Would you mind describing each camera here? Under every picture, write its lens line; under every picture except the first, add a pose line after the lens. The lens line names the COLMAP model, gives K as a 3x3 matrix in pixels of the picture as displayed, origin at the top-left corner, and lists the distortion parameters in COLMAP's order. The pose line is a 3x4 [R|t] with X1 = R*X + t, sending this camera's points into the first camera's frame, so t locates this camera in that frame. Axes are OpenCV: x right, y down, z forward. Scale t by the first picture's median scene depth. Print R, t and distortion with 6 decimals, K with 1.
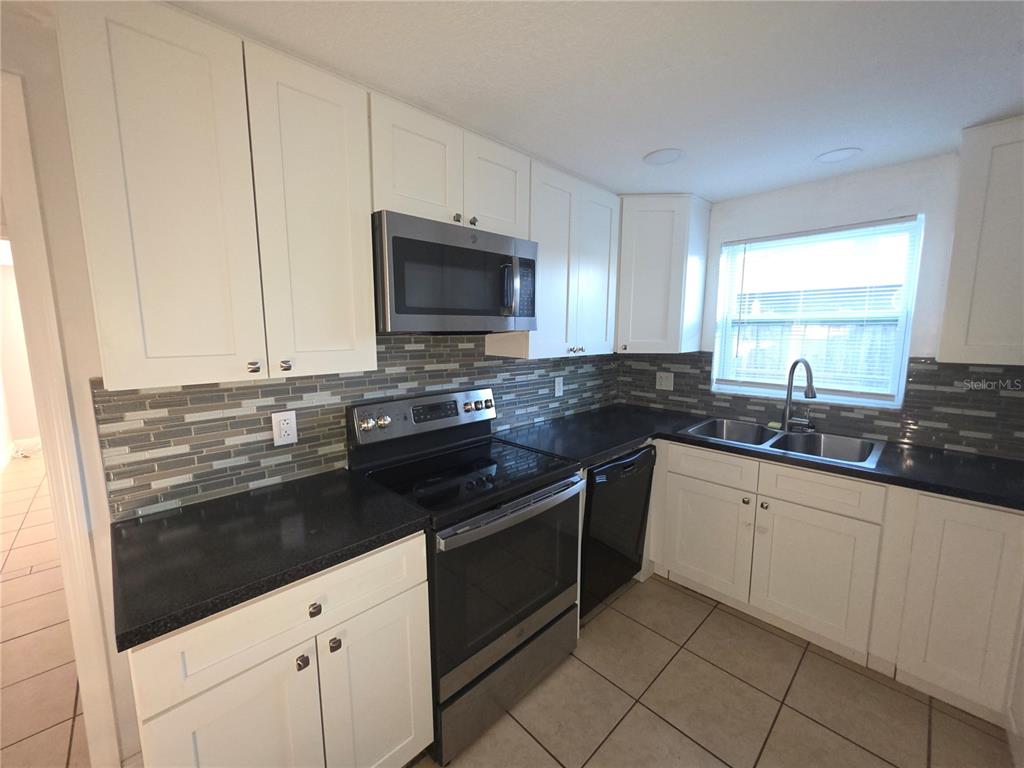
lens RADIAL K [[409.3, 0, 512.7], [0, 409.3, 383.6], [0, 0, 1]] dist [-0.004163, -0.000917]
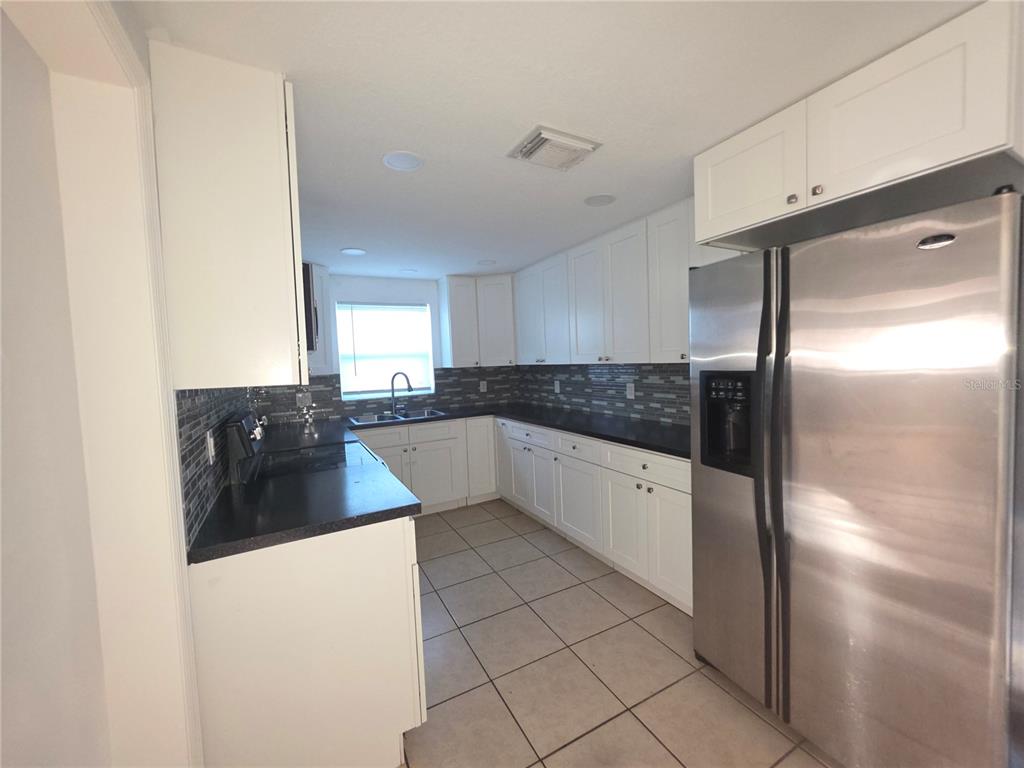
lens RADIAL K [[409.3, 0, 509.8], [0, 409.3, 381.6], [0, 0, 1]] dist [-0.004163, -0.000917]
pose [[0.275529, -0.065546, 0.959056, -0.934273], [0.160181, 0.986855, 0.021427, 0.020384], [-0.947853, 0.147719, 0.282406, 0.012937]]
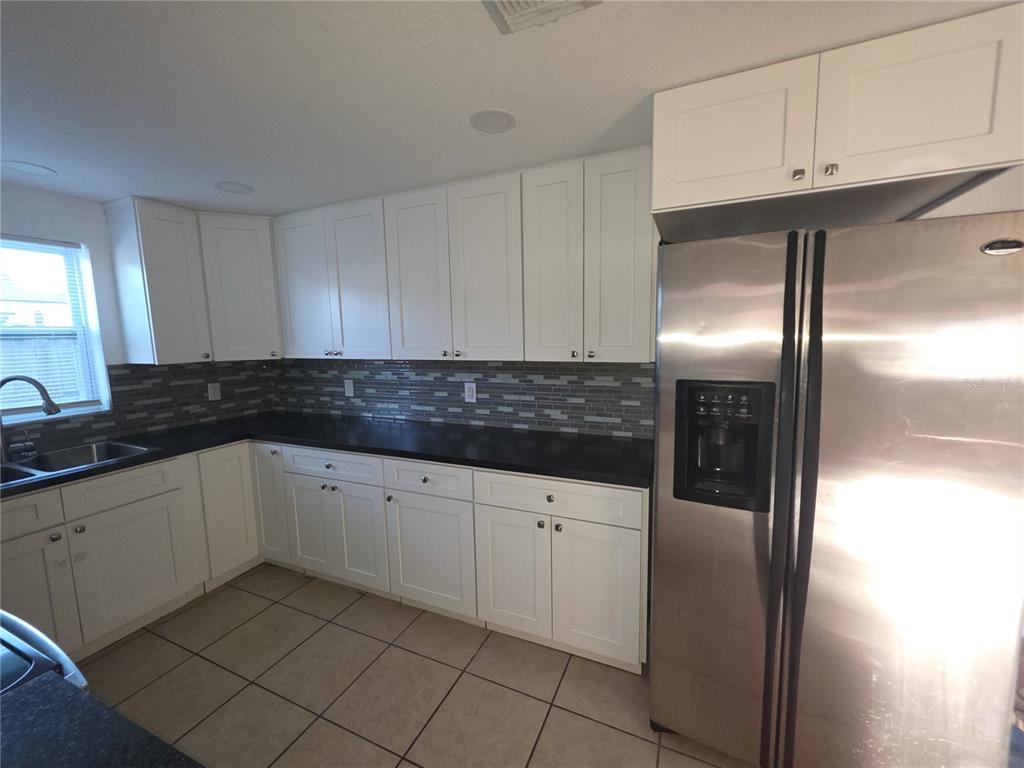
lens RADIAL K [[409.3, 0, 518.0], [0, 409.3, 382.1], [0, 0, 1]] dist [-0.004163, -0.000917]
pose [[-0.384276, -0.102378, 0.917524, -0.539848], [0.131459, 0.977638, 0.164143, -0.050768], [-0.913811, 0.183693, -0.362224, 0.318856]]
